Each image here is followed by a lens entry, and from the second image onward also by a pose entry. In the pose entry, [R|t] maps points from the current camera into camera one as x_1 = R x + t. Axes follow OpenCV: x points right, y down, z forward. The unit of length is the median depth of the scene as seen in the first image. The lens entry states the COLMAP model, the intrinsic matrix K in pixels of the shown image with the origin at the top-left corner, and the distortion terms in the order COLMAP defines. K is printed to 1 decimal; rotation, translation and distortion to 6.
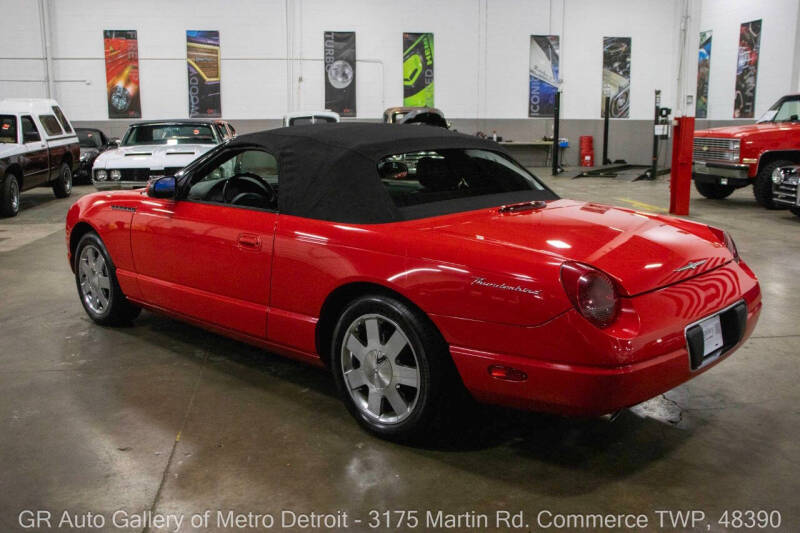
lens RADIAL K [[800.7, 0, 408.2], [0, 800.7, 274.1], [0, 0, 1]] dist [-0.085473, 0.097252]
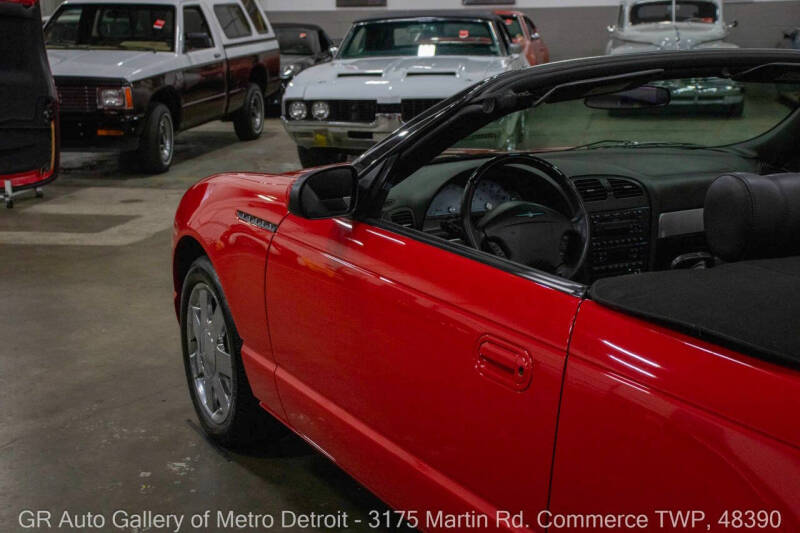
lens RADIAL K [[1234.0, 0, 400.0], [0, 1234.0, 266.5], [0, 0, 1]] dist [0.039466, 0.070821]
pose [[0.946887, 0.057623, -0.316360, -0.019978], [-0.051483, 0.998289, 0.027739, -0.035179], [0.317417, -0.009979, 0.948234, 0.144763]]
